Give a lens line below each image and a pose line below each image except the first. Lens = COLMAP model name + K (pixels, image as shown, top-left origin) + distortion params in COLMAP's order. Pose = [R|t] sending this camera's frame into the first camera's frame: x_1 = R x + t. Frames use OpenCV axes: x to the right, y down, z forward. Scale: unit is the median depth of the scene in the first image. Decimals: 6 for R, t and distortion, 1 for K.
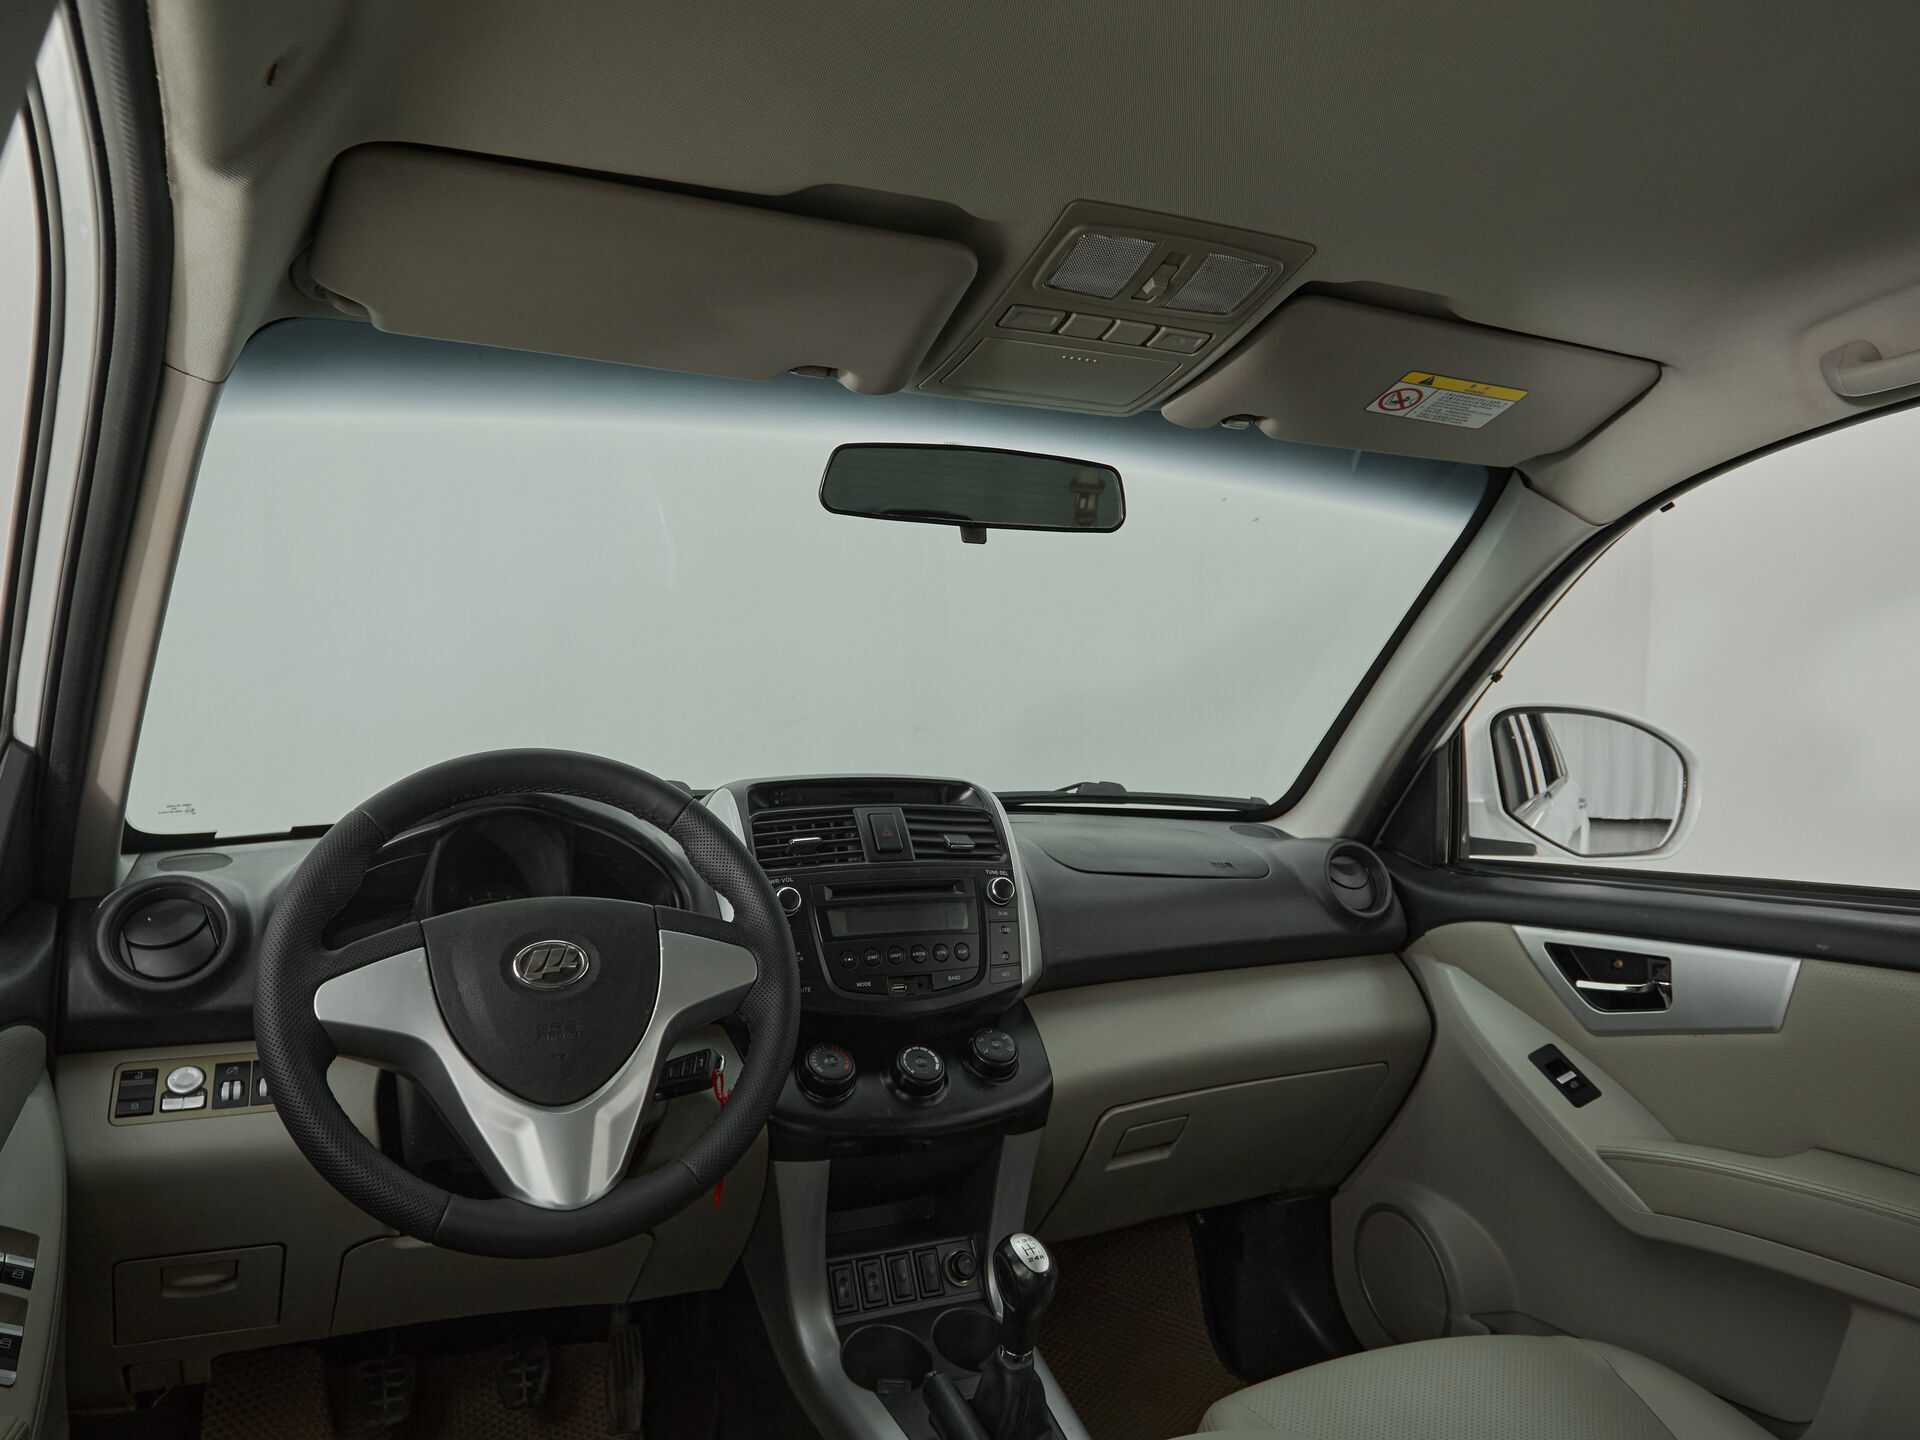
lens RADIAL K [[1332.6, 0, 935.1], [0, 1332.6, 716.3], [0, 0, 1]] dist [-0.007816, 0.000554]
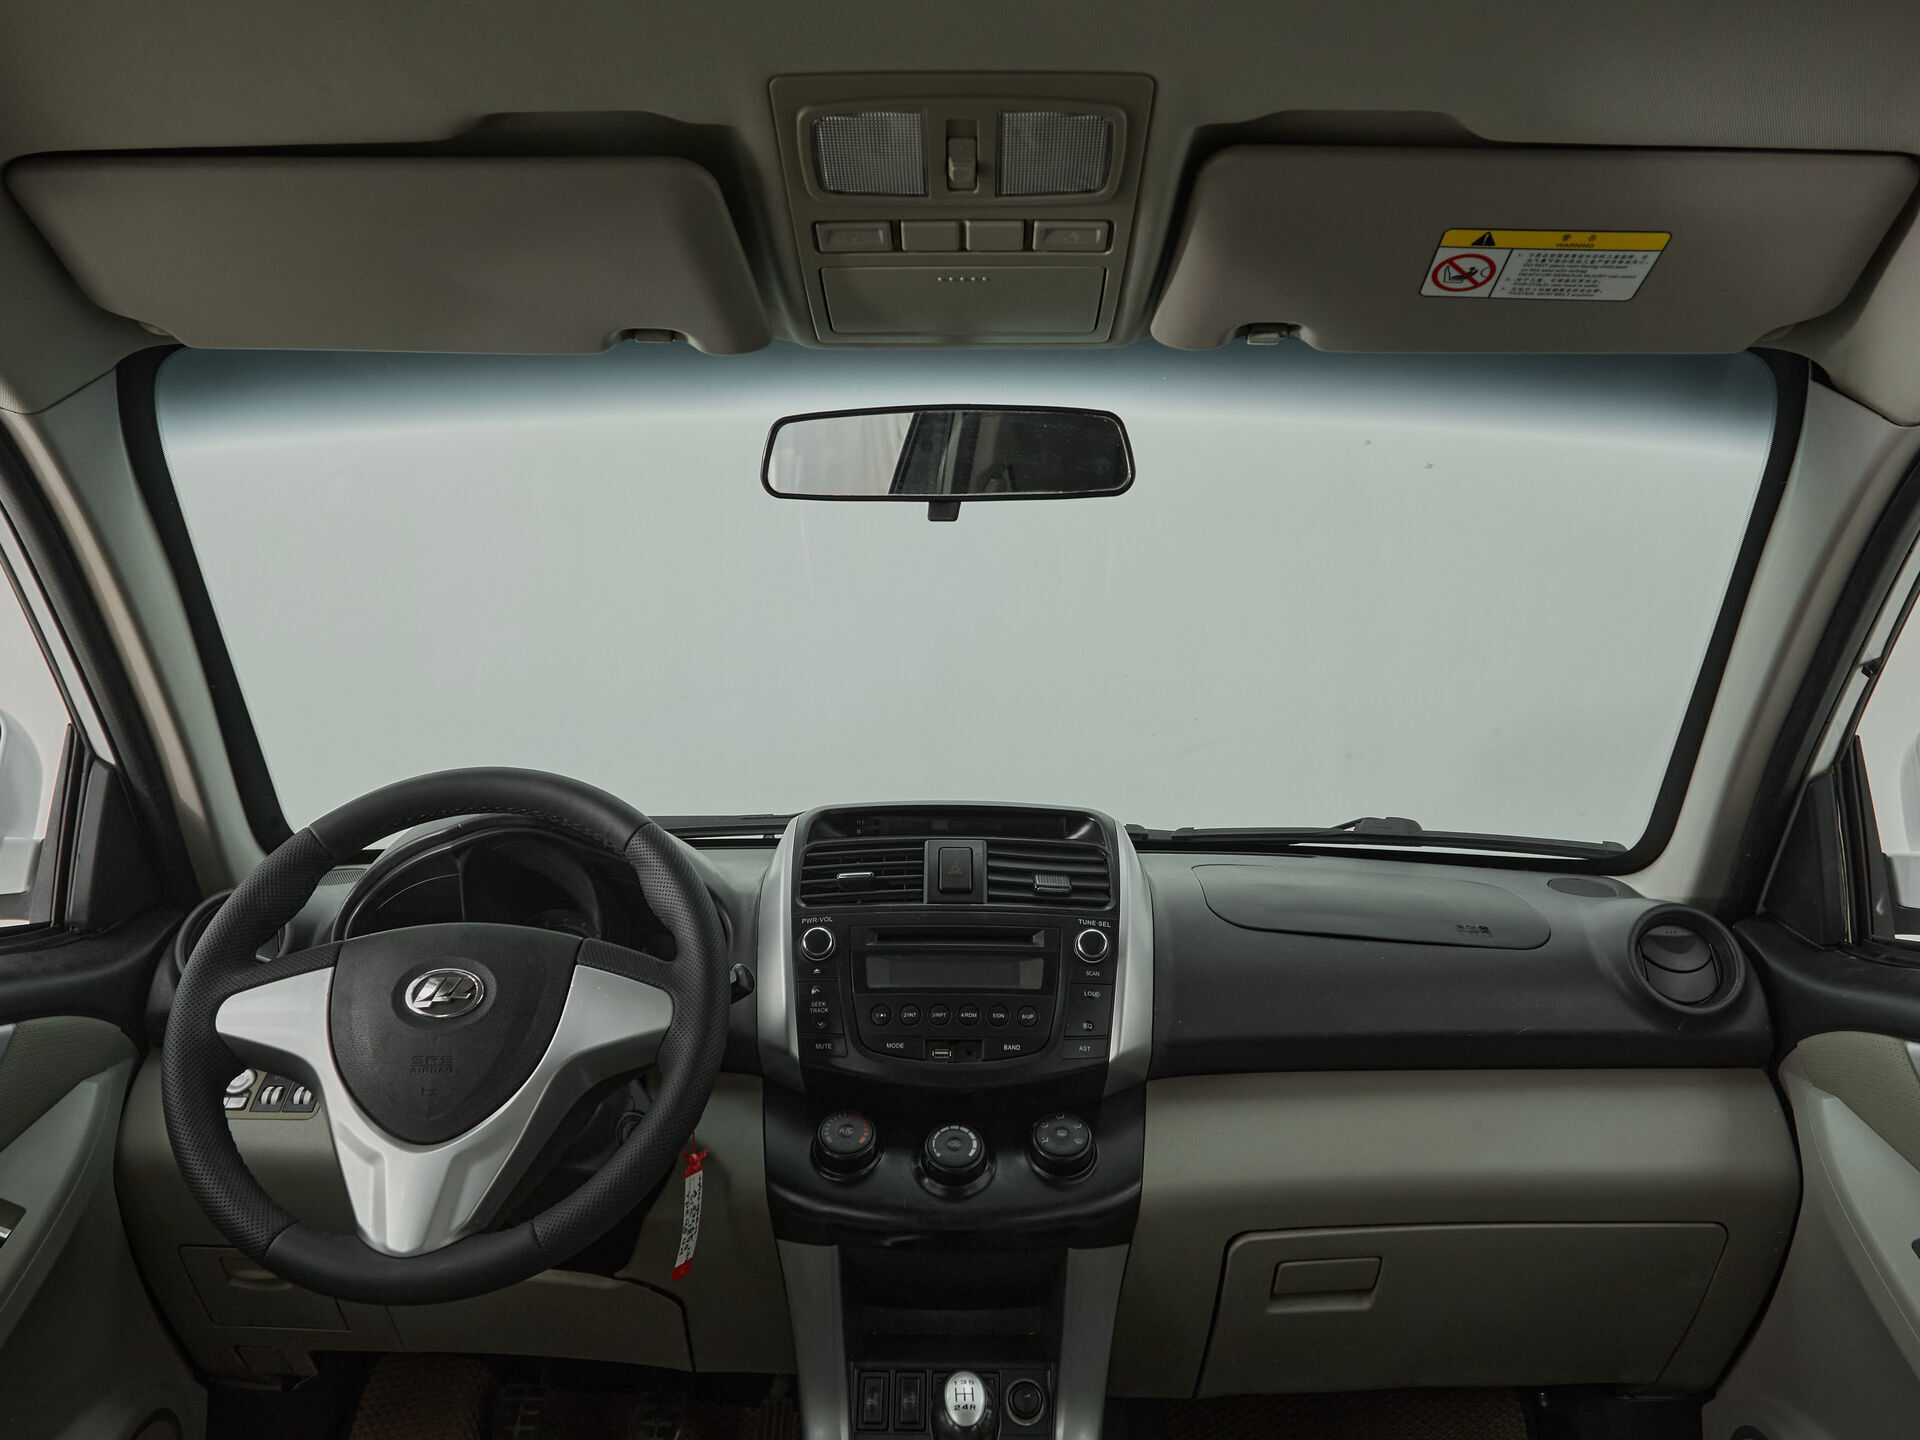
lens RADIAL K [[1425.1, 0, 960.0], [0, 1425.1, 720.0], [0, 0, 1]] dist [-0.005379, 0.001880]
pose [[0.905062, -0.012845, -0.425086, 0.360558], [0.004466, 0.999776, -0.020703, 0.010629], [0.425257, 0.016839, 0.904916, 0.177833]]
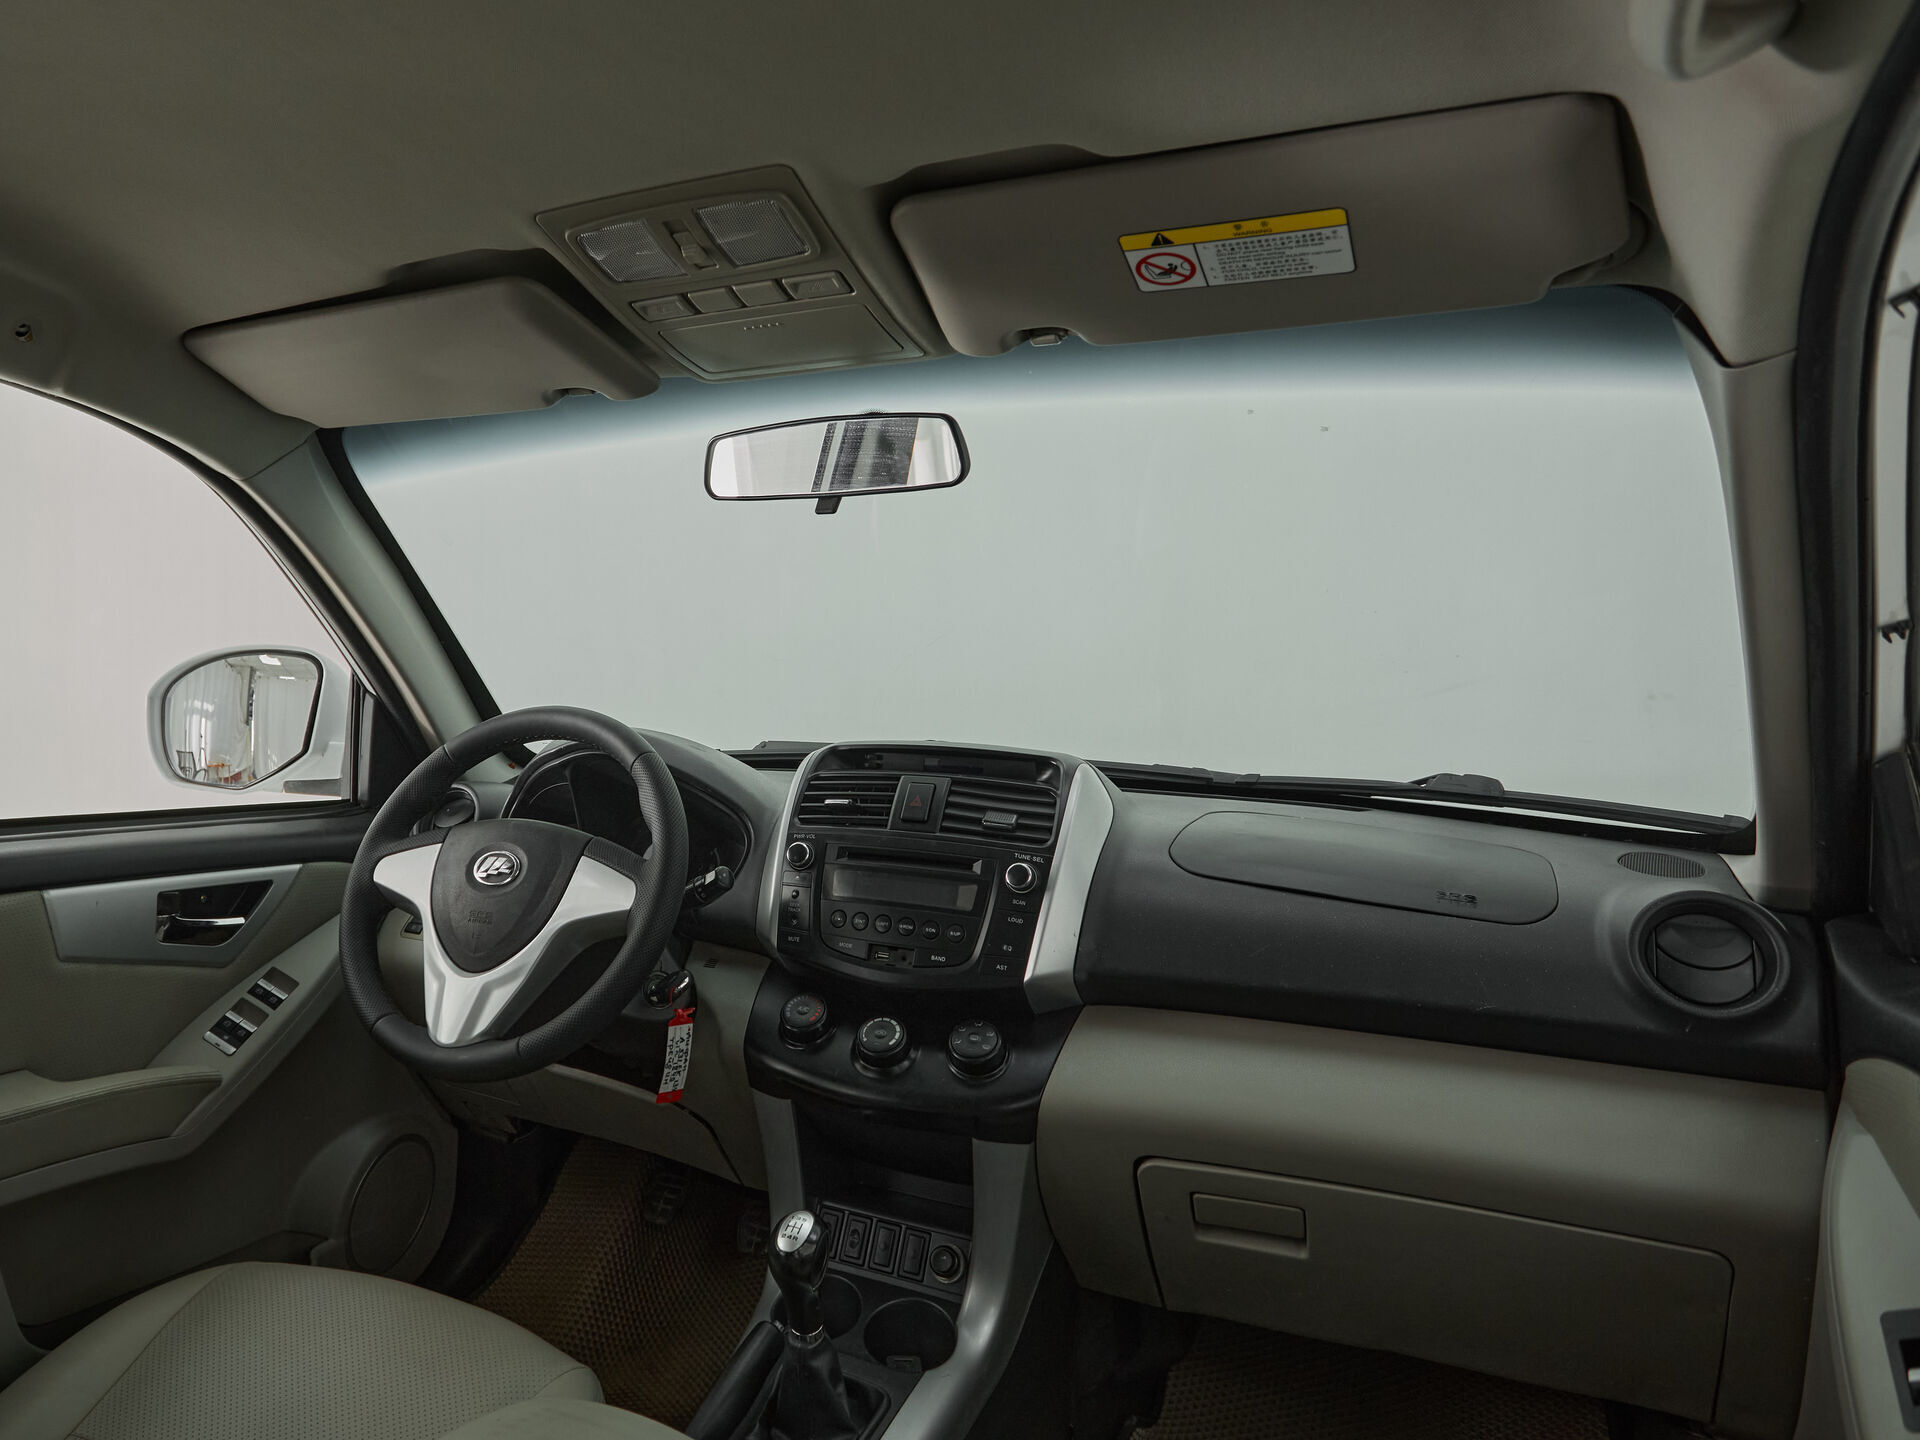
lens RADIAL K [[1298.2, 0, 720.9], [0, 1298.2, 675.3], [0, 0, 1]] dist [-0.002159, -0.001007]
pose [[0.580413, 0.011215, -0.814245, 0.675710], [-0.007446, 0.999936, 0.008465, -0.014605], [0.814288, 0.001150, 0.580460, 0.324145]]
